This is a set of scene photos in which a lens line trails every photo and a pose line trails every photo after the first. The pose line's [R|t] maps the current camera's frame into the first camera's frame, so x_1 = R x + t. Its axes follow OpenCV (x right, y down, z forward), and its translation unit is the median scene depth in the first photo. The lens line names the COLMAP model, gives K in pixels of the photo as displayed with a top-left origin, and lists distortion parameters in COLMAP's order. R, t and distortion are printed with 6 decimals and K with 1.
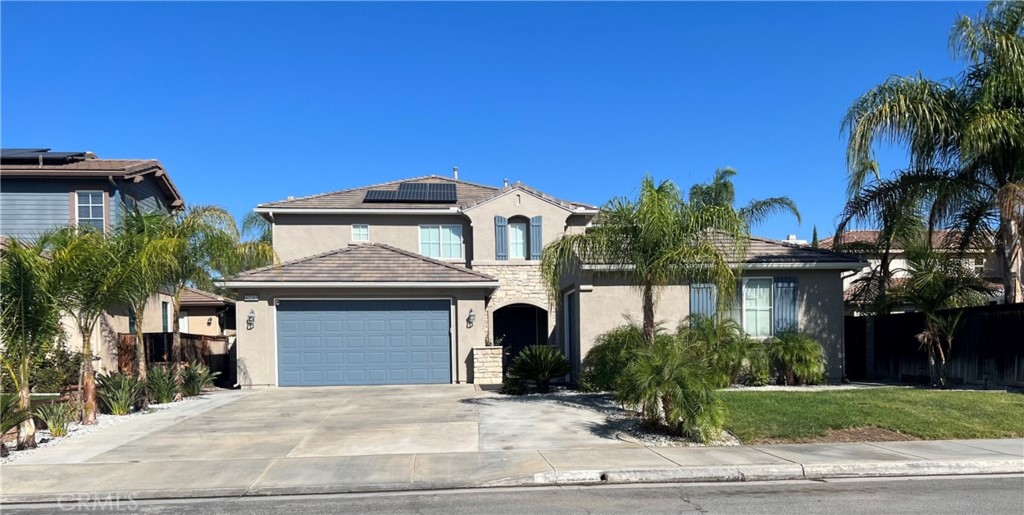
lens RADIAL K [[767.1, 0, 527.8], [0, 767.1, 376.8], [0, 0, 1]] dist [0.055268, -0.055755]
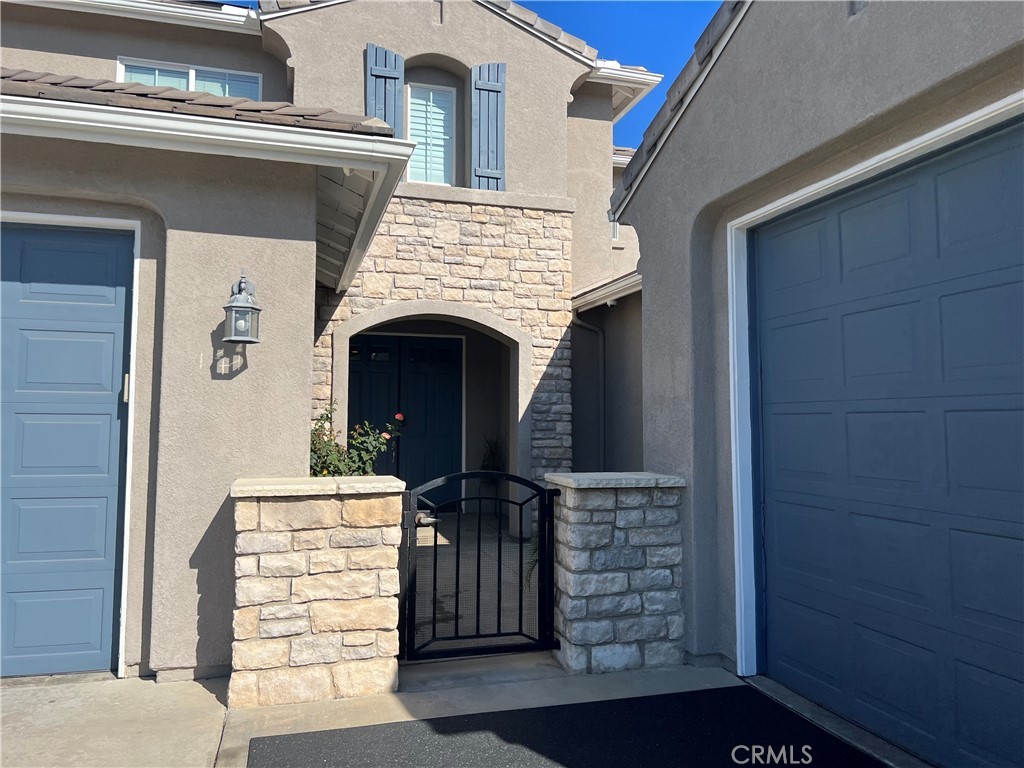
lens RADIAL K [[765.1, 0, 512.3], [0, 765.1, 369.0], [0, 0, 1]] dist [0.059277, -0.076483]
pose [[0.983813, 0.035419, 0.175661, -0.040277], [-0.017359, 0.994498, -0.103303, -0.047685], [-0.178353, 0.098582, 0.979016, 0.801235]]
